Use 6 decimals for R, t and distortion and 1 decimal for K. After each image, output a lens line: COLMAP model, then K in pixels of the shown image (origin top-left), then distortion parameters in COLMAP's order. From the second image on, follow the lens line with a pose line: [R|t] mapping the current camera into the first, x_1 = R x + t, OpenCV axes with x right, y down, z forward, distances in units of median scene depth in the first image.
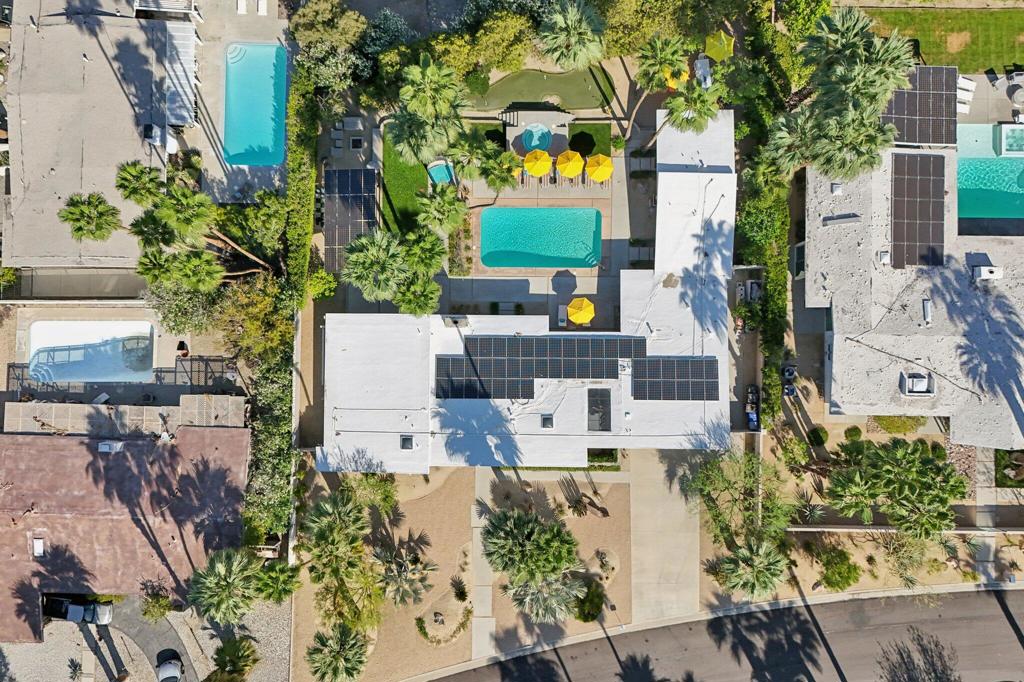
lens RADIAL K [[743.5, 0, 501.7], [0, 743.5, 343.4], [0, 0, 1]] dist [0.042651, -0.004702]
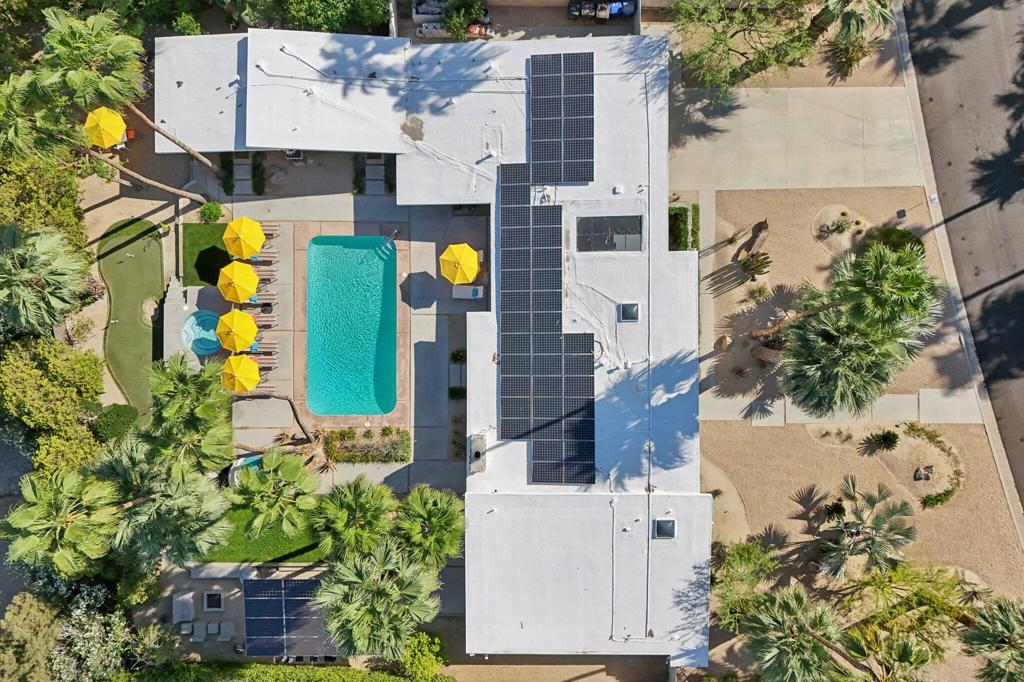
lens RADIAL K [[743.5, 0, 501.7], [0, 743.5, 343.4], [0, 0, 1]] dist [0.042651, -0.004702]
pose [[-0.007820, -0.999311, 0.036268, 0.011056], [0.999802, -0.008477, -0.017998, 0.005030], [0.018293, 0.036120, 0.999180, 0.333362]]
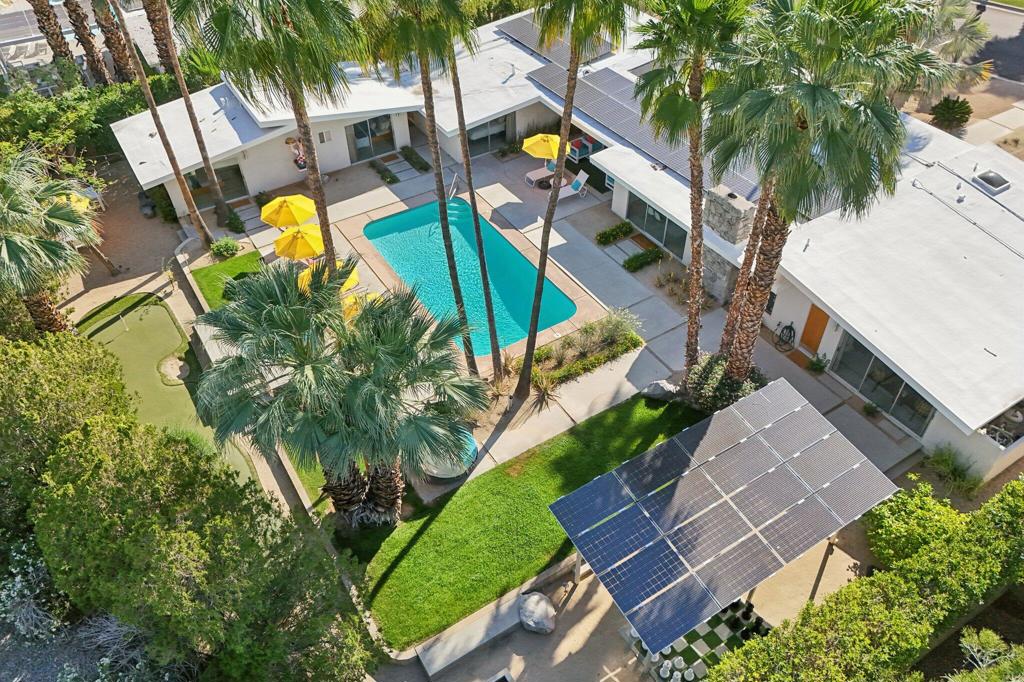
lens RADIAL K [[743.5, 0, 501.7], [0, 743.5, 343.4], [0, 0, 1]] dist [0.042651, -0.004702]
pose [[-0.530079, -0.565458, 0.631881, -0.301916], [0.847715, -0.370872, 0.379254, -0.327838], [0.019895, 0.736689, 0.675939, 0.710671]]
